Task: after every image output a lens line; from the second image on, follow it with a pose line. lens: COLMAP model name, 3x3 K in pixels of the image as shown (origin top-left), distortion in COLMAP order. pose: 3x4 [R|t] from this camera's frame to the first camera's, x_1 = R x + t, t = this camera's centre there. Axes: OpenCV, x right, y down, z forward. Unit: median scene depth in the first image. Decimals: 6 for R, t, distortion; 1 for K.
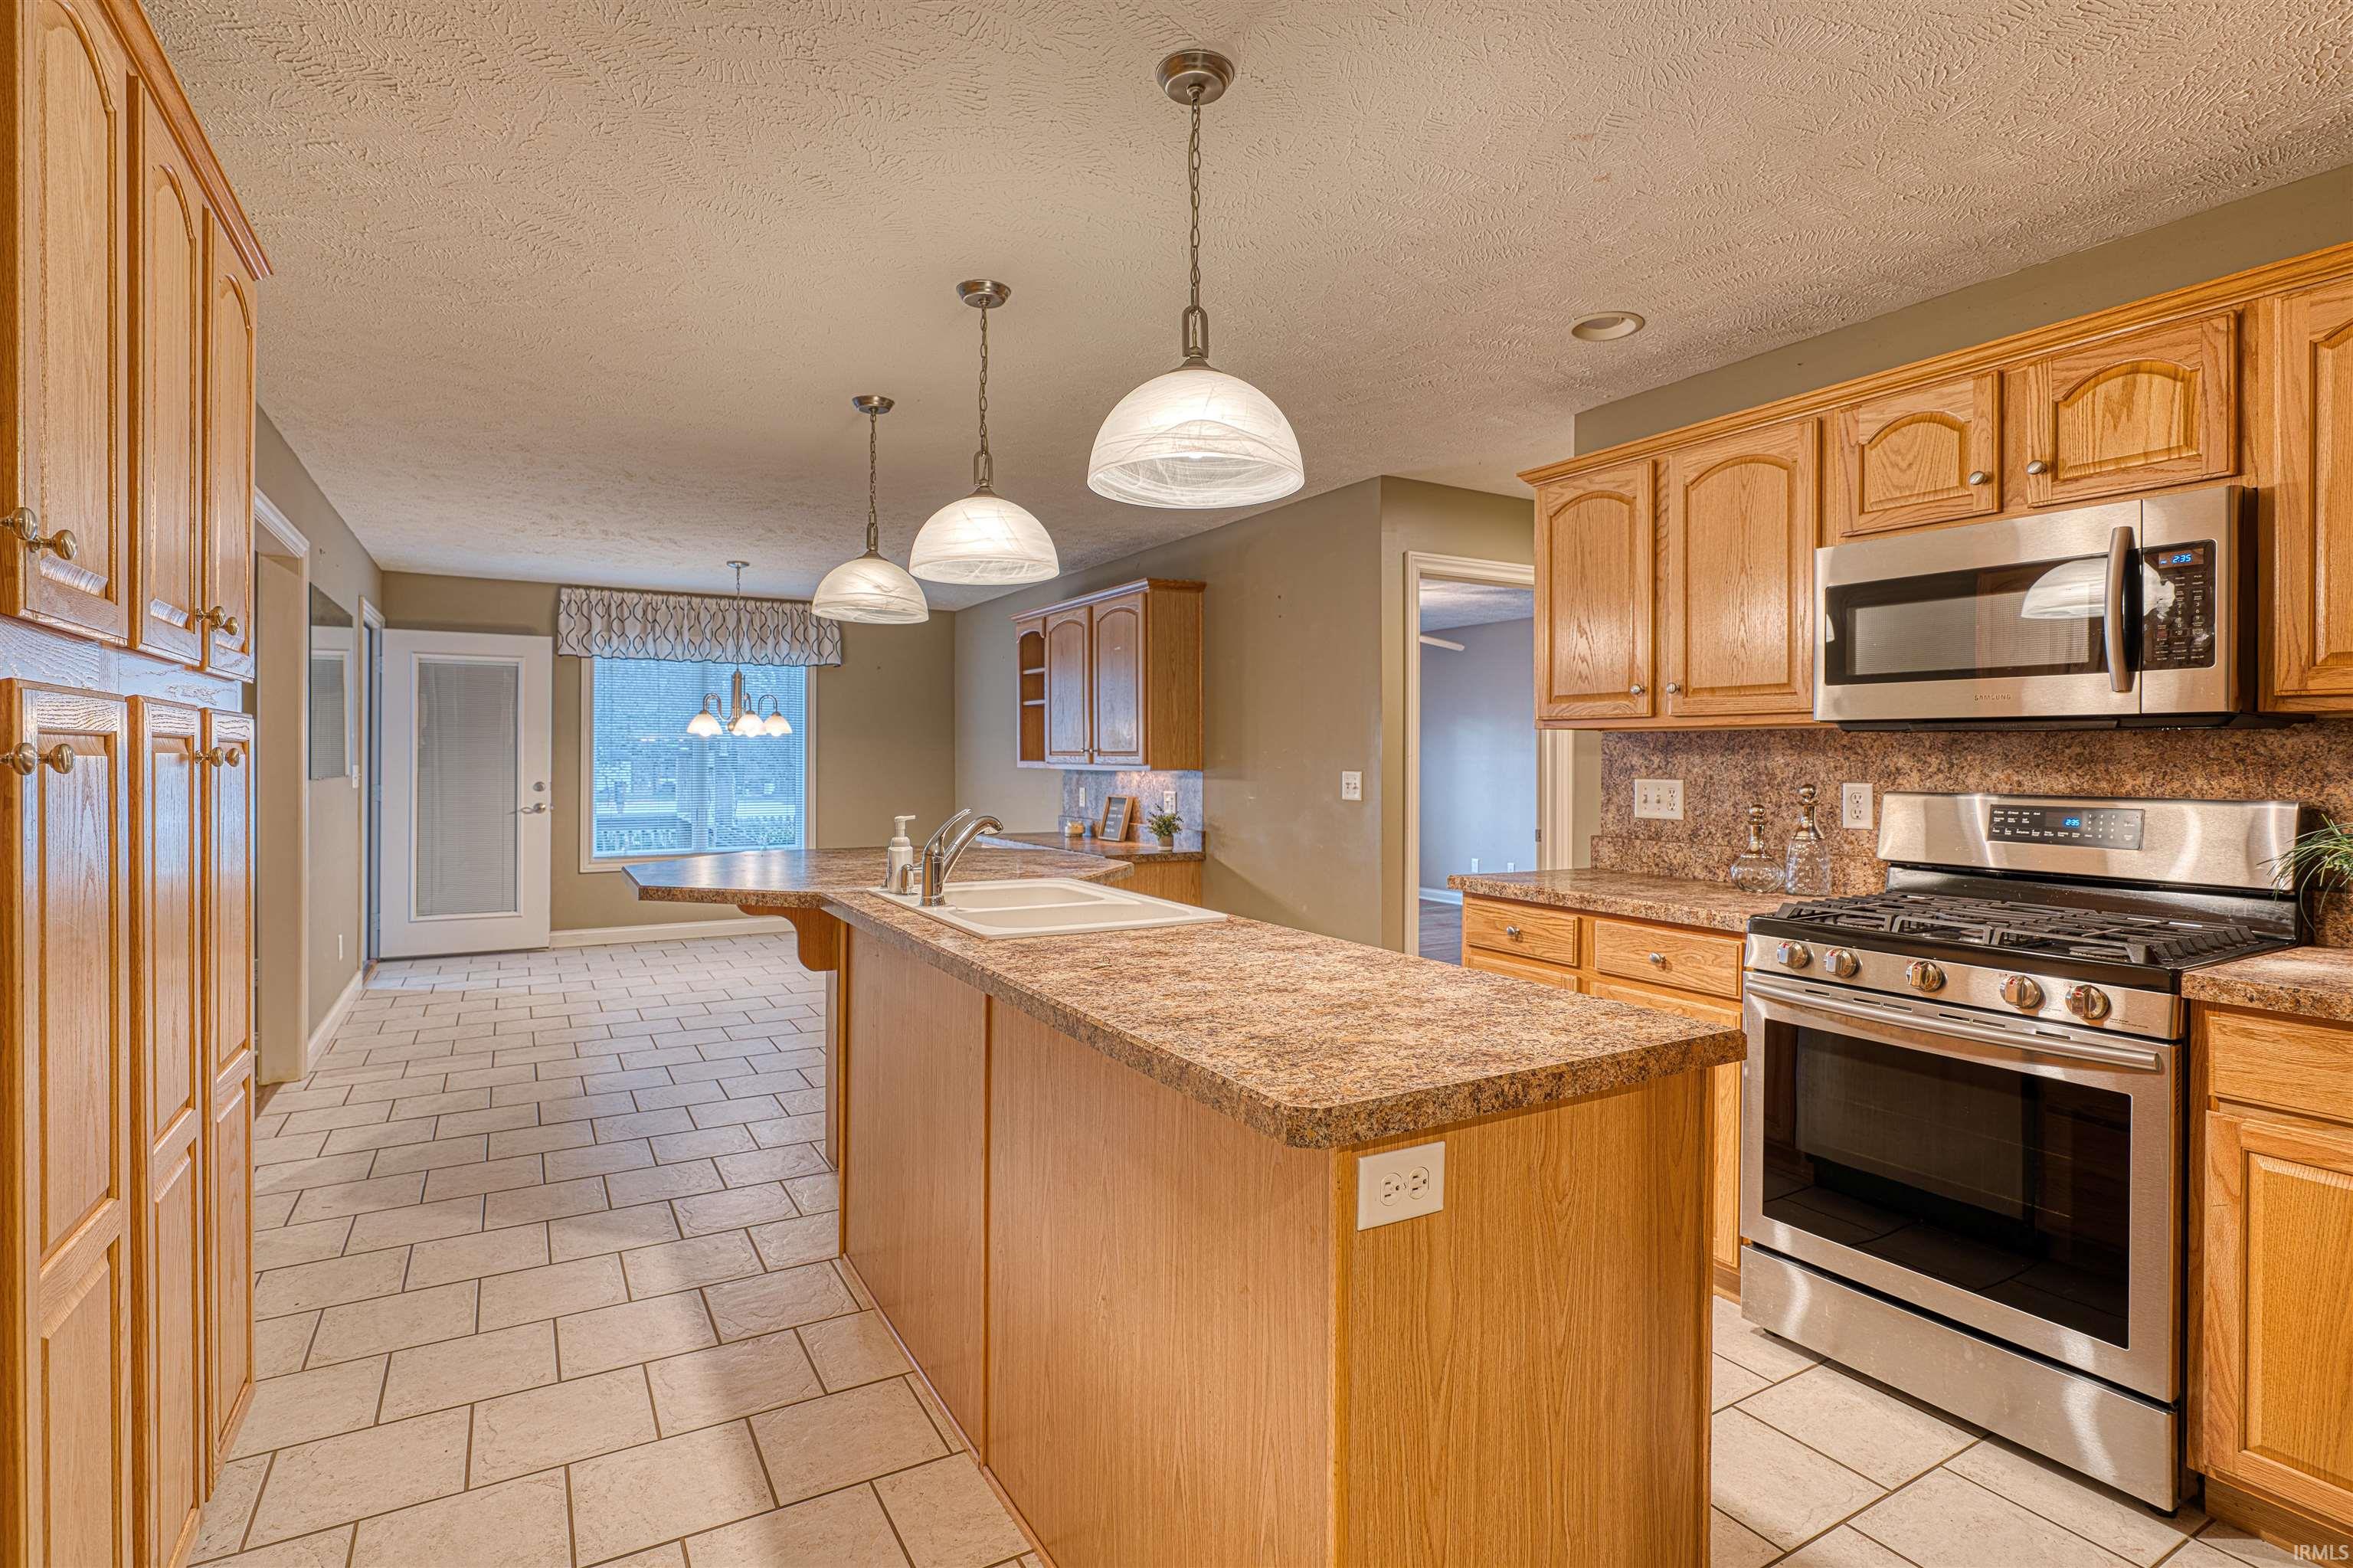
lens RADIAL K [[1145.7, 0, 1184.9], [0, 1145.7, 775.4], [0, 0, 1]] dist [-0.018683, 0.006625]
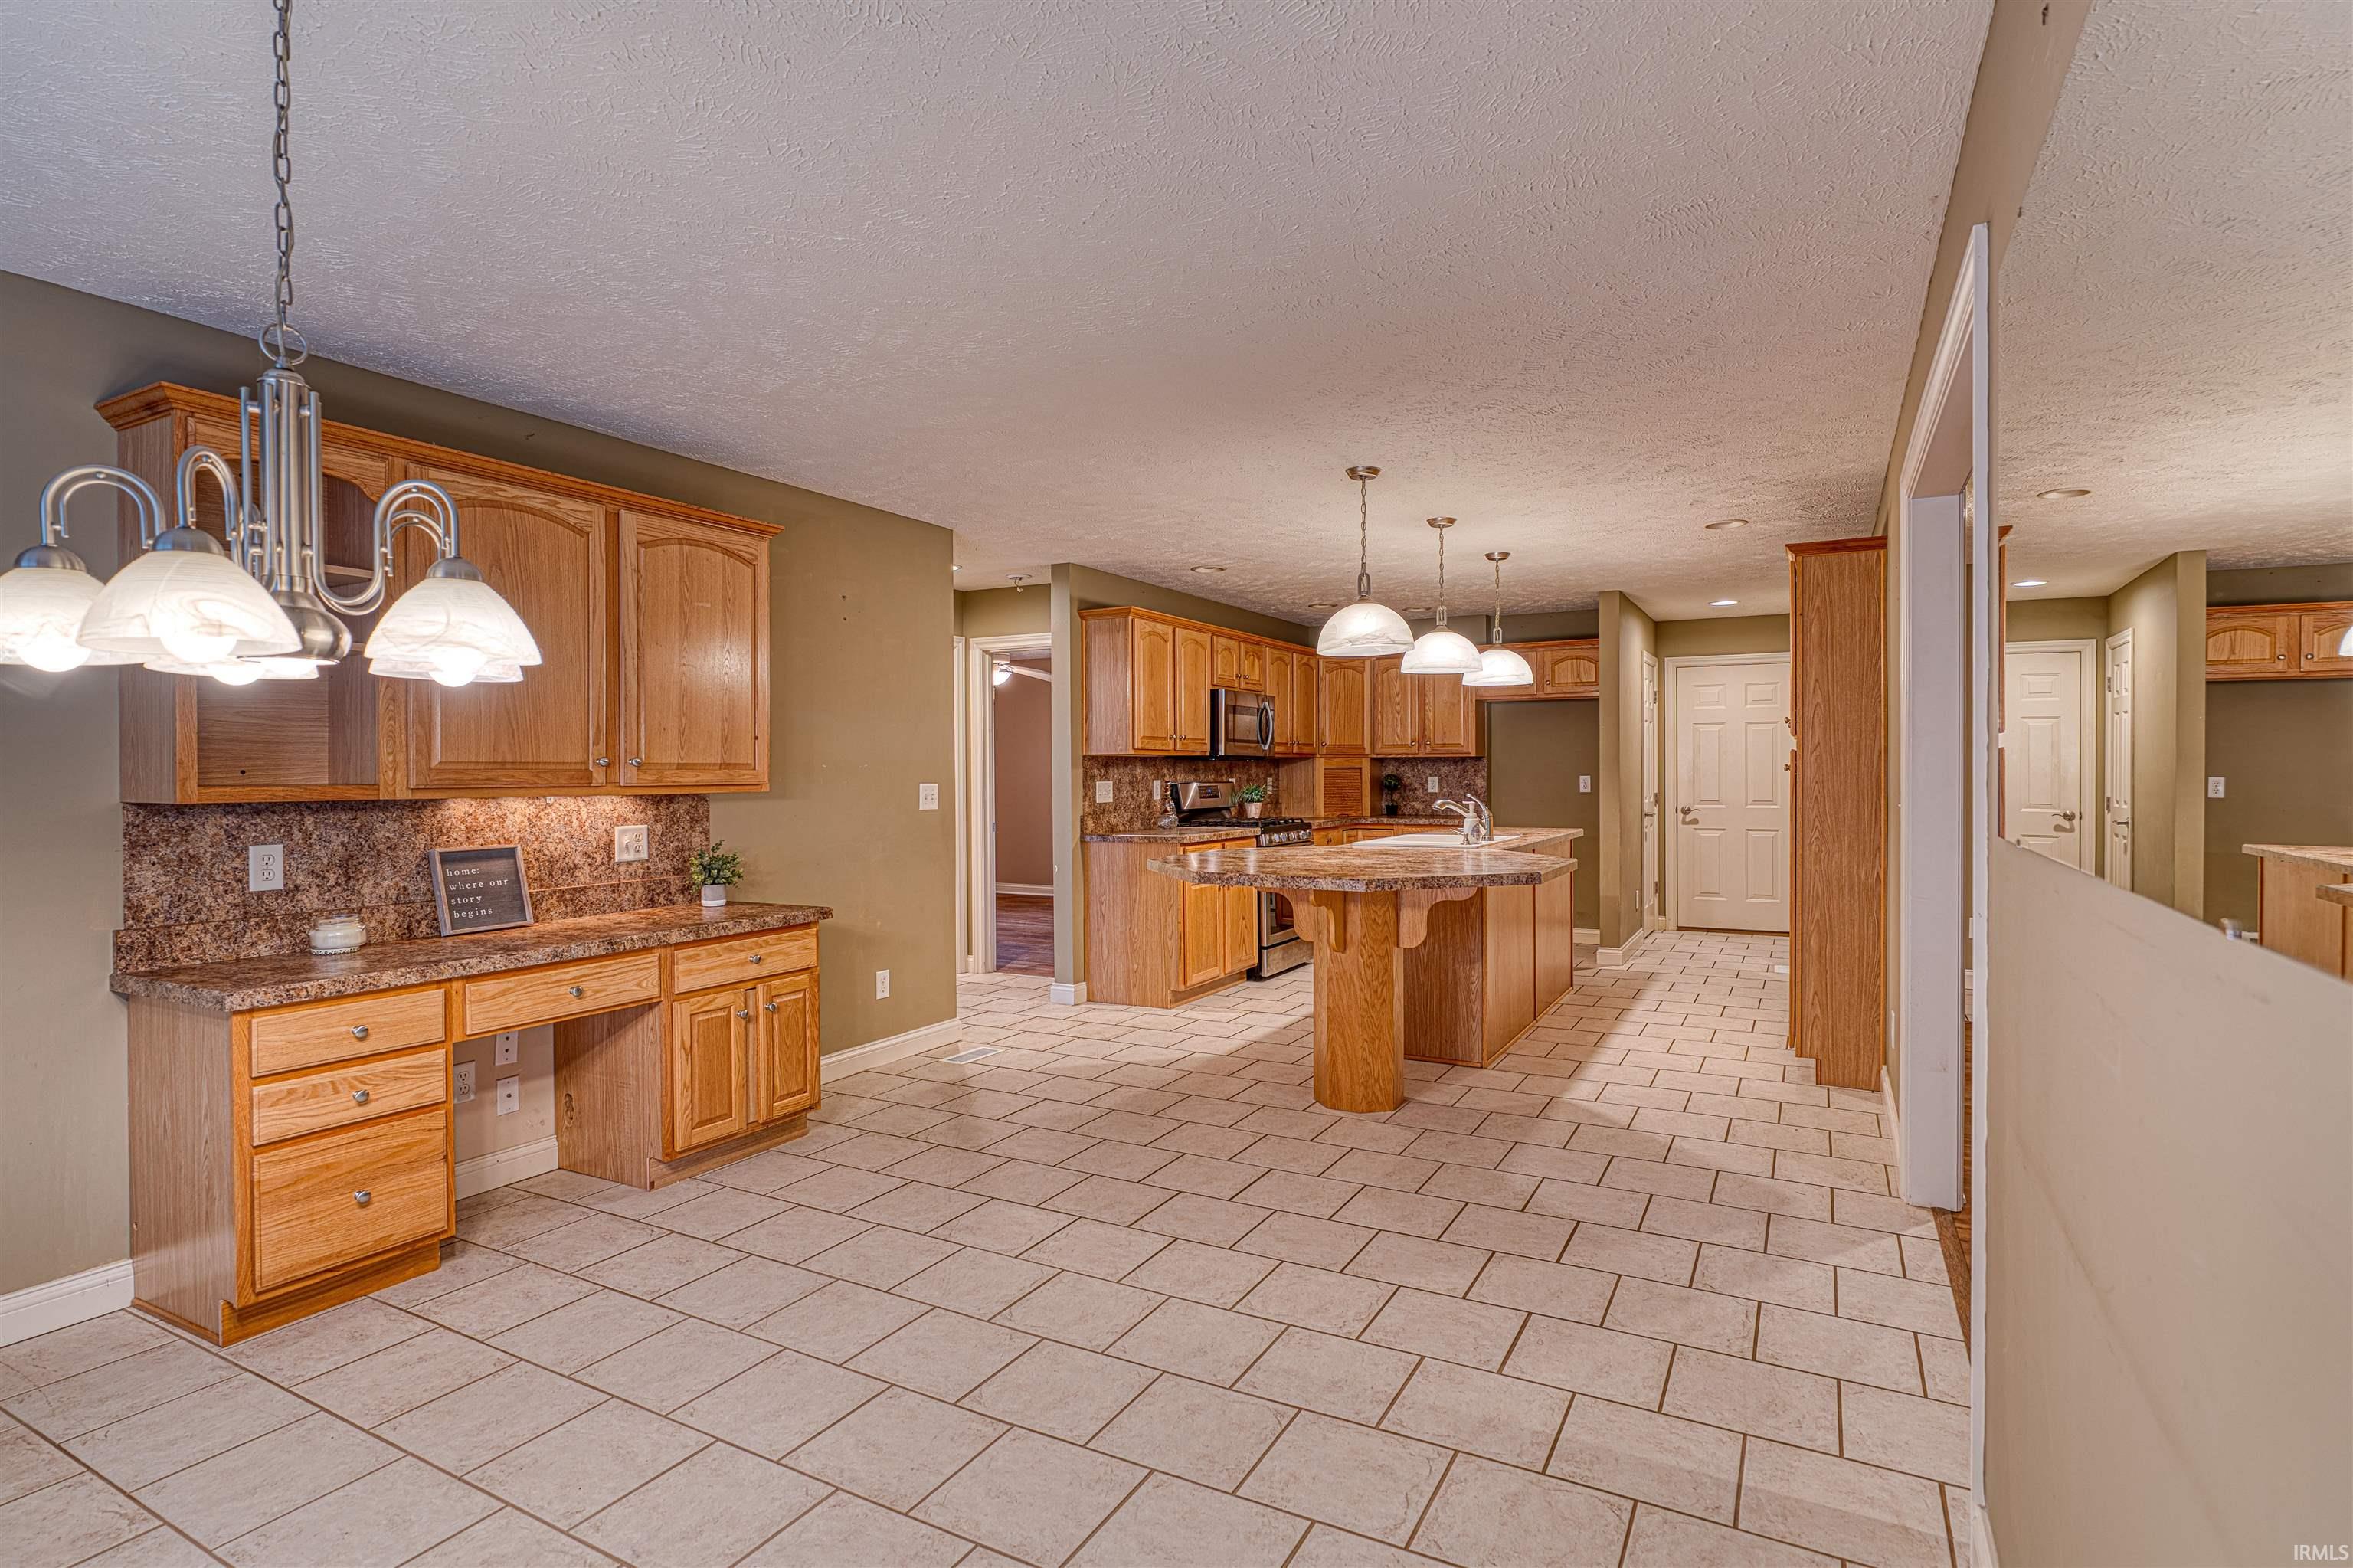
lens RADIAL K [[1126.2, 0, 1178.3], [0, 1126.2, 778.3], [0, 0, 1]] dist [-0.009973, 0.003220]
pose [[-0.499854, -0.005875, 0.866090, -0.668703], [0.018724, 0.999670, 0.017588, -0.017094], [-0.865907, 0.025008, -0.499579, 0.983201]]
